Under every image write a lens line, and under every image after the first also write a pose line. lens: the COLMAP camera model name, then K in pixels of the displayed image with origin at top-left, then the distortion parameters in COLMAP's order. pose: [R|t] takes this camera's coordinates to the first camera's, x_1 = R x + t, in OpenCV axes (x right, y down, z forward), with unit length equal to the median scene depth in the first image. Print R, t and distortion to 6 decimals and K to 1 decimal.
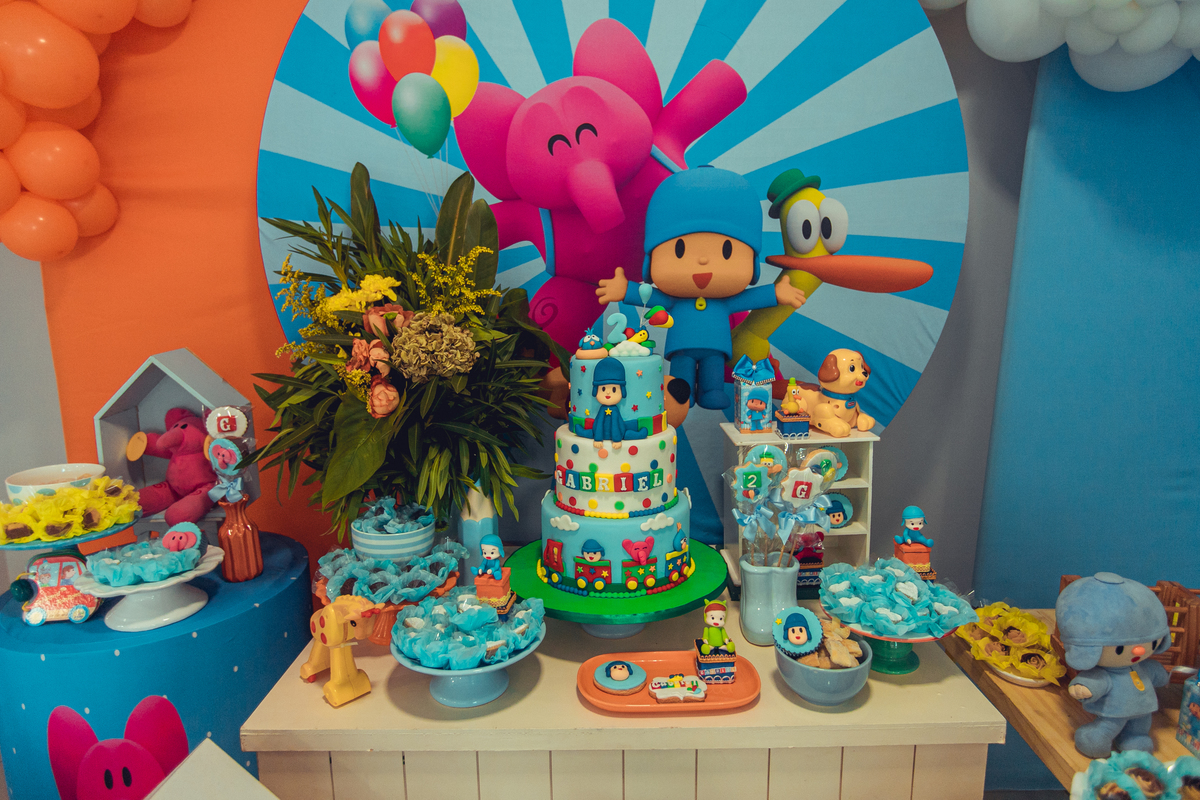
lens RADIAL K [[685.3, 0, 607.2], [0, 685.3, 402.4], [0, 0, 1]] dist [-0.000527, 0.000034]
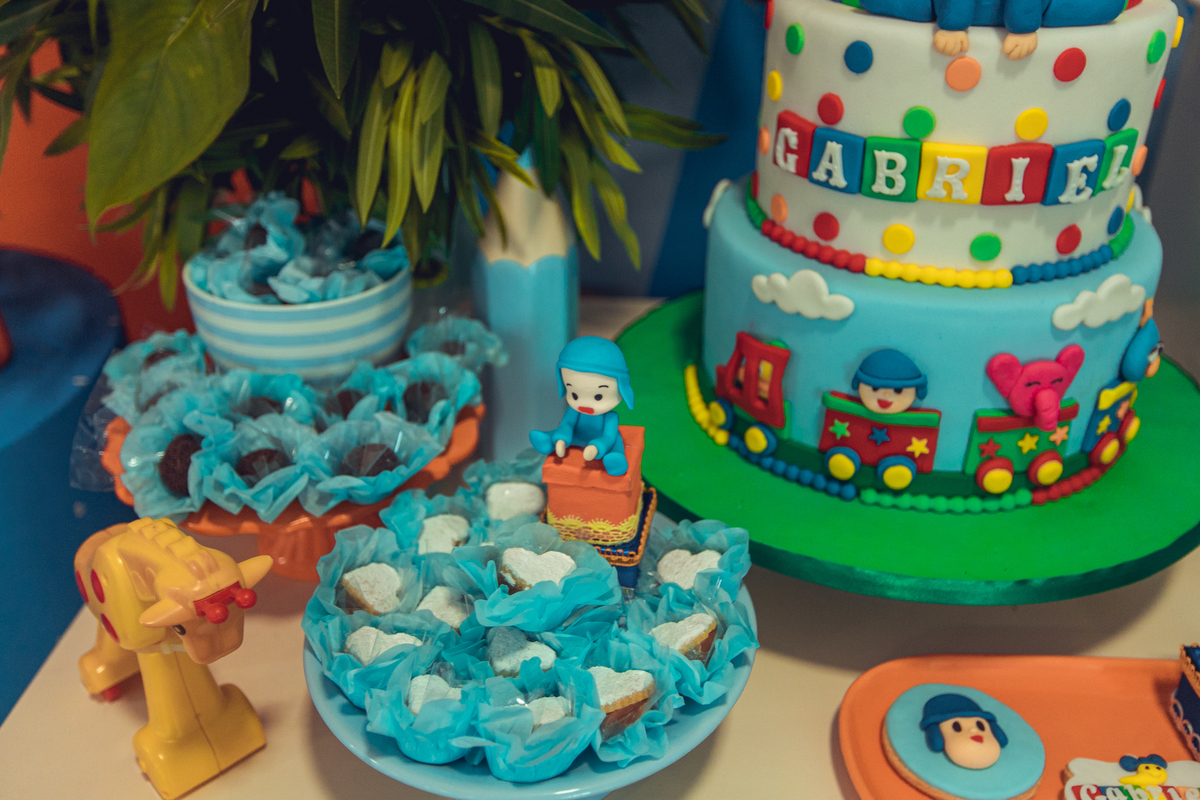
lens RADIAL K [[1049.0, 0, 600.0], [0, 1049.0, 400.0], [0, 0, 1]] dist [-0.000982, 0.000526]
pose [[0.997876, 0.032222, -0.056606, -0.129363], [-0.009624, 0.932459, 0.361148, 0.042832], [0.064420, -0.359836, 0.930789, 0.509148]]
